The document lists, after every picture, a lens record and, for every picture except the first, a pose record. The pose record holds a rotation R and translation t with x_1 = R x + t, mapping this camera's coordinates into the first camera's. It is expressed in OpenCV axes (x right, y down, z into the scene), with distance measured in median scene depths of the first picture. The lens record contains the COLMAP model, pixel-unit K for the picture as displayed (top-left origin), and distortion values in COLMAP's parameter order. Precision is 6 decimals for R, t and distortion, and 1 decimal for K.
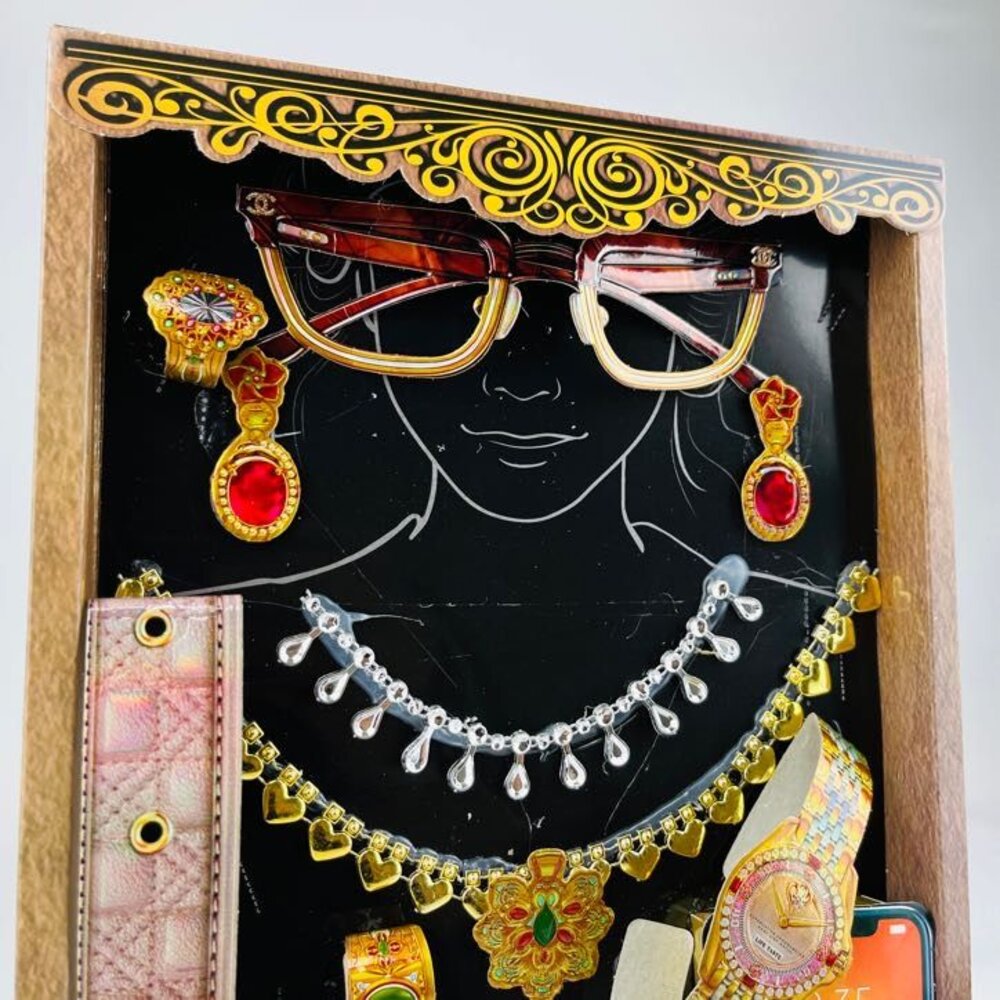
lens RADIAL K [[1033.9, 0, 500.0], [0, 1033.9, 500.0], [0, 0, 1]] dist [0.015223, -0.007788]
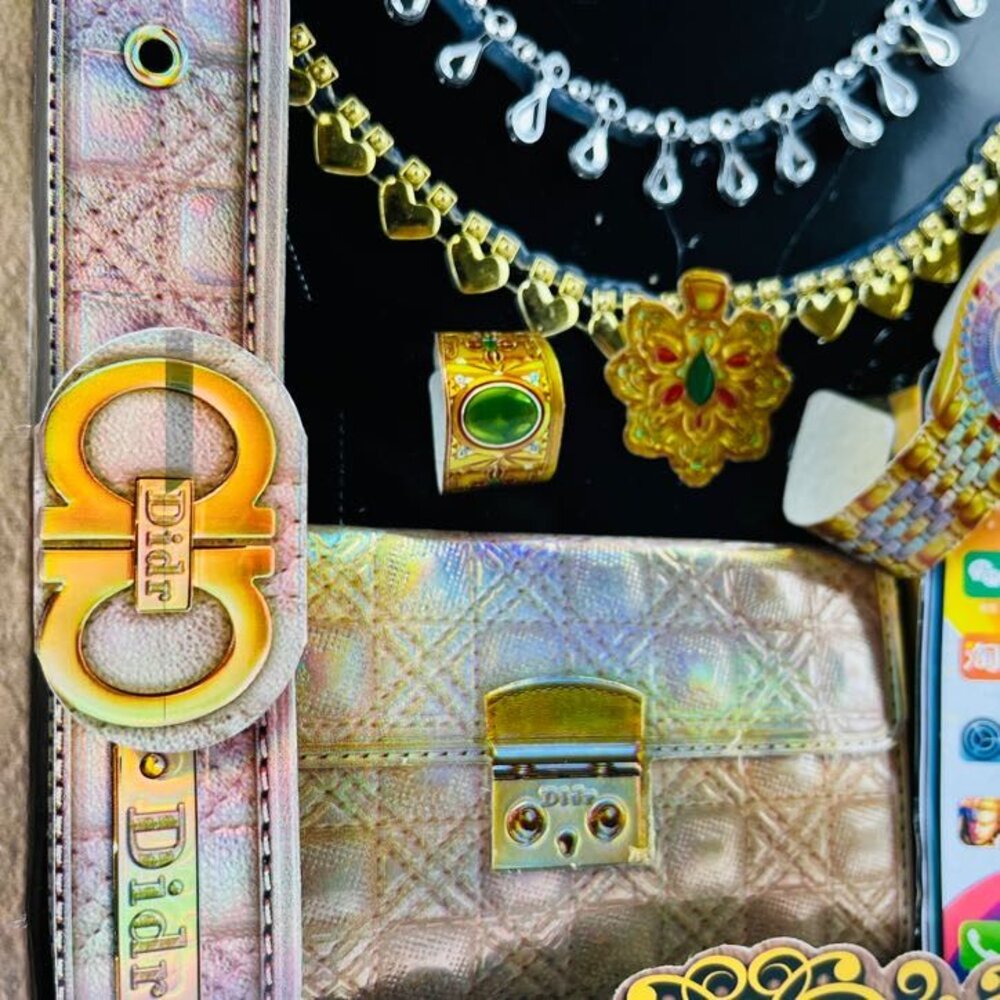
lens RADIAL K [[1057.3, 0, 500.0], [0, 1057.3, 500.0], [0, 0, 1]] dist [-0.008096, 0.002451]
pose [[0.999942, 0.001327, -0.010670, -0.091545], [-0.000708, 0.998332, 0.057735, 0.465879], [0.010728, -0.057724, 0.998275, 0.263485]]
